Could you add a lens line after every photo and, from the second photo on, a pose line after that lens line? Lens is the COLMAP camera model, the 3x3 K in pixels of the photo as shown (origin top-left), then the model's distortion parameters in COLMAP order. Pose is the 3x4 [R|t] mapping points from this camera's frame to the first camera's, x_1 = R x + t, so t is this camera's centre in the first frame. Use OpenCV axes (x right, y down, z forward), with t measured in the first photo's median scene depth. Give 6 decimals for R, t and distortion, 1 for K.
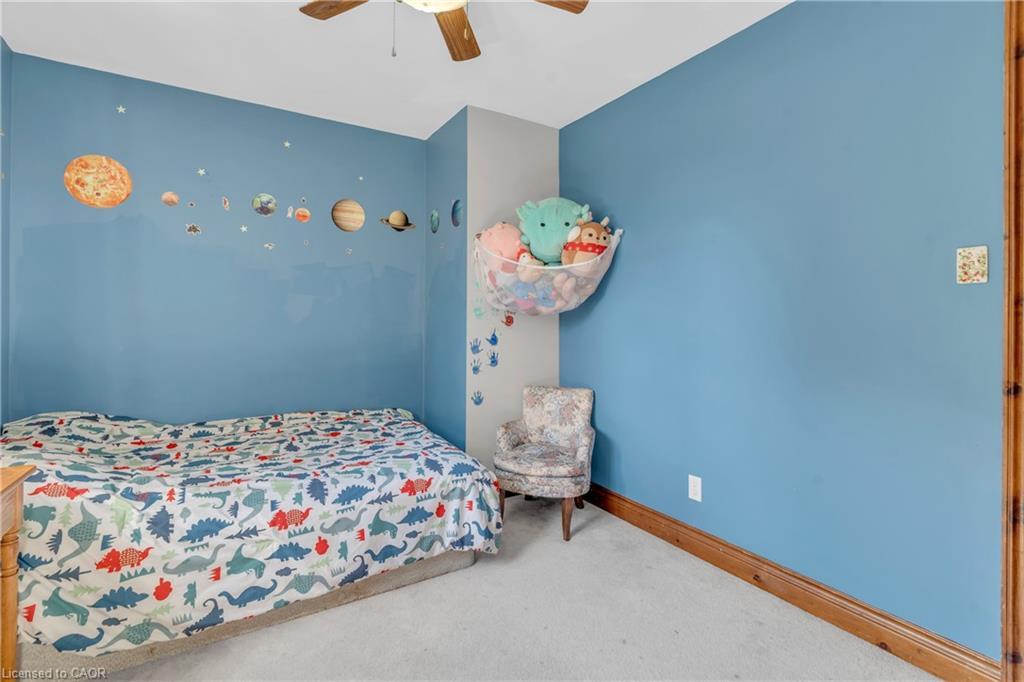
lens RADIAL K [[519.8, 0, 513.6], [0, 519.8, 307.7], [0, 0, 1]] dist [0.037372, 0.000691]
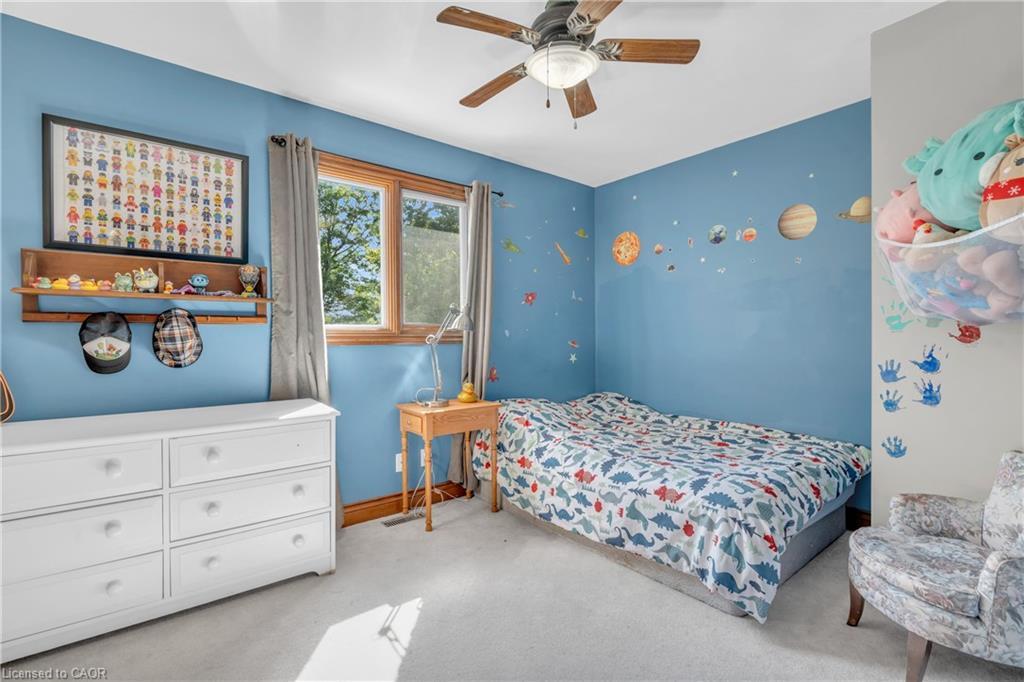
lens RADIAL K [[473.3, 0, 512.0], [0, 473.3, 341.0], [0, 0, 1]] dist [0.082710, 0.000039]
pose [[0.141432, 0.007367, -0.989921, 0.726139], [0.031595, 0.999429, 0.011952, 0.013043], [0.989444, -0.032967, 0.141118, 0.567189]]
